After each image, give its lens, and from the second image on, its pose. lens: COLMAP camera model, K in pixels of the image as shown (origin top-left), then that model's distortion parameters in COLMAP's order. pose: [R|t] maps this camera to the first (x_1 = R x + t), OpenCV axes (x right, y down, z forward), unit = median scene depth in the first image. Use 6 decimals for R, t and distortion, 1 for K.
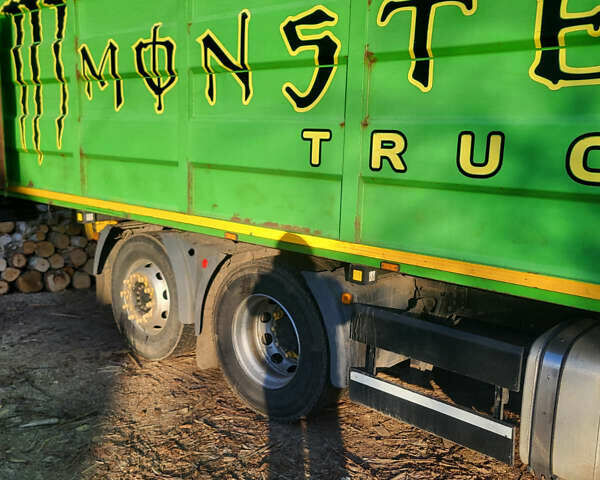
lens RADIAL K [[627.4, 0, 299.6], [0, 627.4, 252.8], [0, 0, 1]] dist [0.053070, -0.002279]
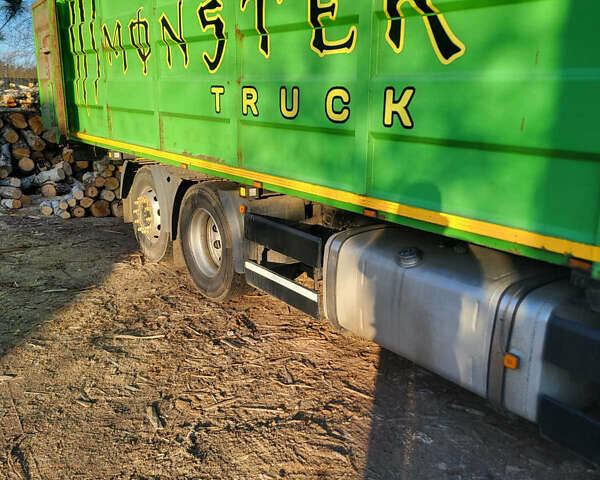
lens RADIAL K [[627.4, 0, 299.6], [0, 627.4, 252.8], [0, 0, 1]] dist [0.053070, -0.002279]
pose [[0.974418, 0.034064, -0.222147, 0.434128], [-0.017616, 0.996982, 0.075605, 0.052118], [0.224053, -0.069758, 0.972077, -0.281773]]
